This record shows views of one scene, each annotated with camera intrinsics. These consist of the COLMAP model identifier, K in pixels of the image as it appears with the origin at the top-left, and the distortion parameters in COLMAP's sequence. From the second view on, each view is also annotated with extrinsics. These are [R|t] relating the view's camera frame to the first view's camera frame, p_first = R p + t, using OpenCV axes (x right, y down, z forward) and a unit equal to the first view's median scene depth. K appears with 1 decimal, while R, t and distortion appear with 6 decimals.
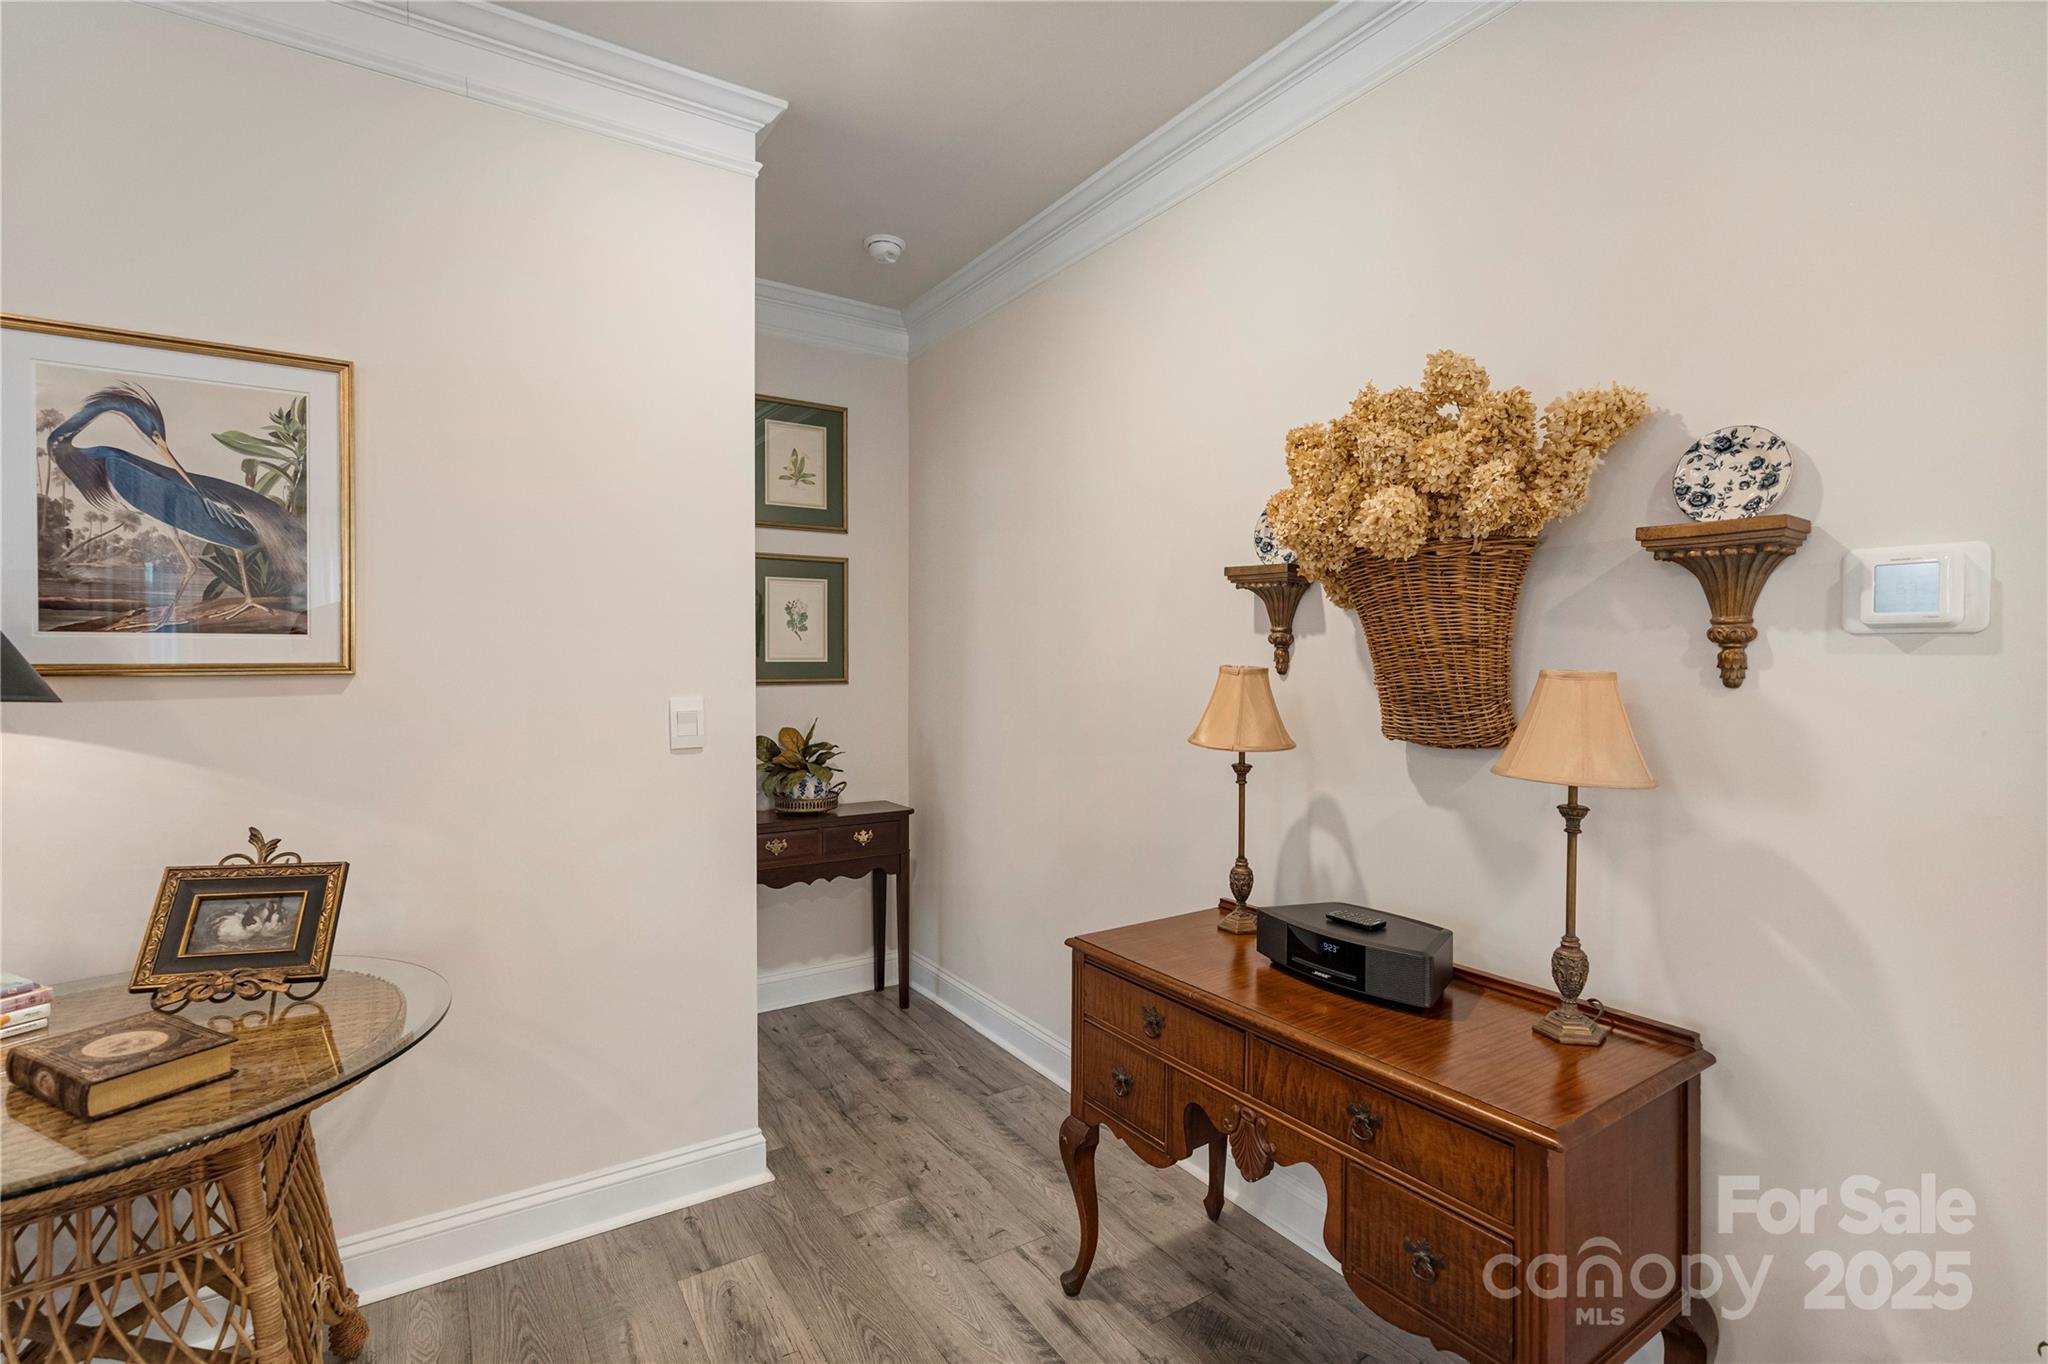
lens RADIAL K [[932.7, 0, 1026.6], [0, 932.7, 660.4], [0, 0, 1]] dist [-0.002777, -0.000009]
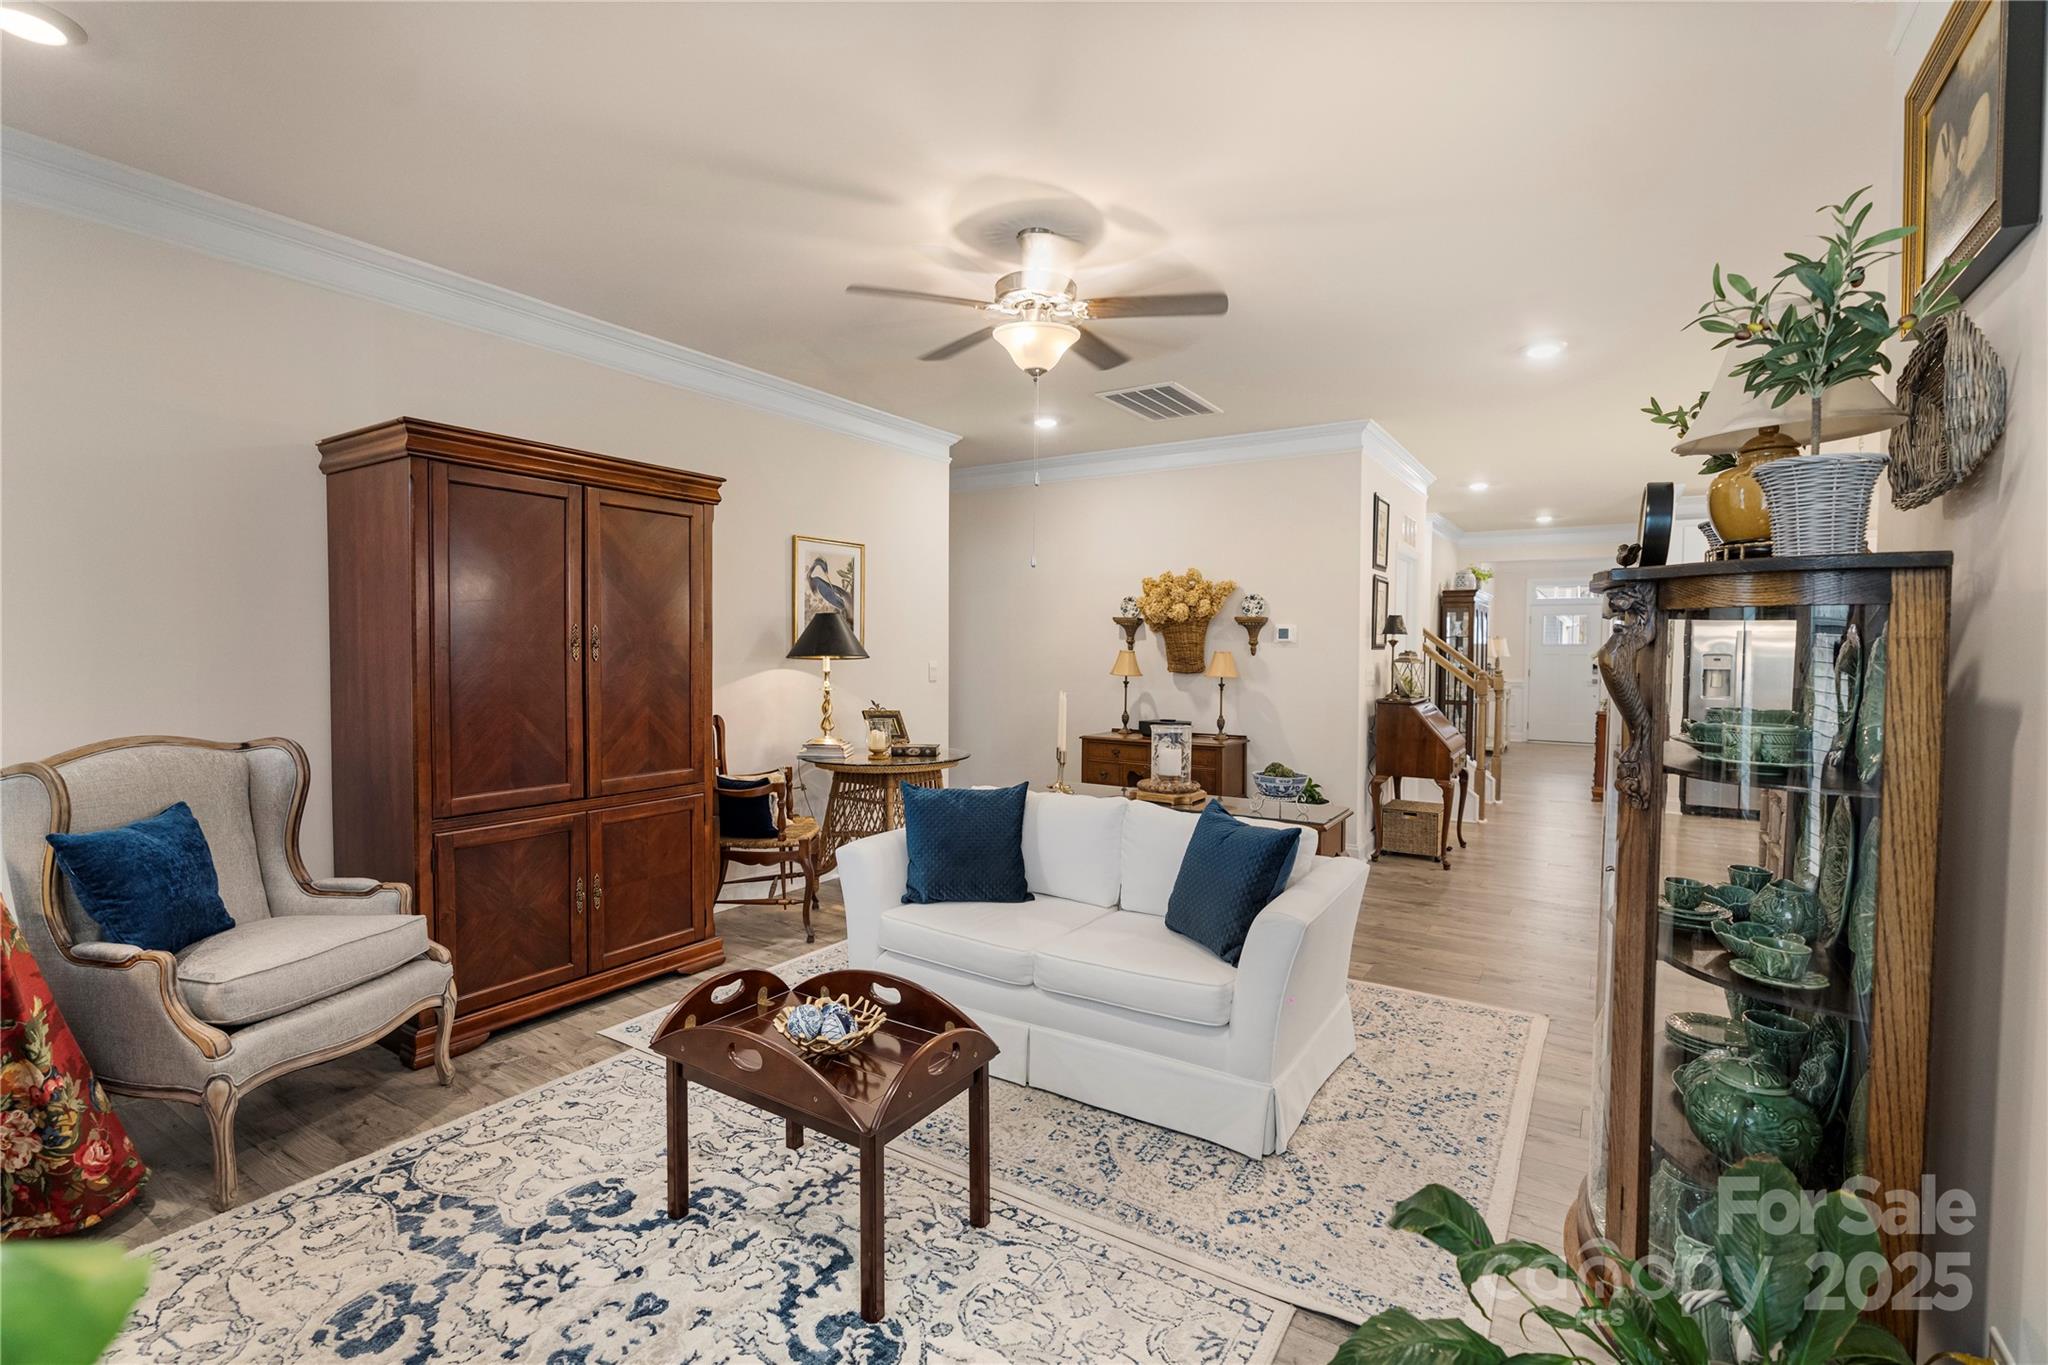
lens RADIAL K [[932.7, 0, 1026.6], [0, 932.7, 660.9], [0, 0, 1]] dist [-0.002777, -0.000009]
pose [[0.916031, -0.000527, 0.401107, -1.604997], [-0.004920, 0.999909, 0.012551, 0.004195], [-0.401077, -0.013471, 0.915945, -2.101794]]
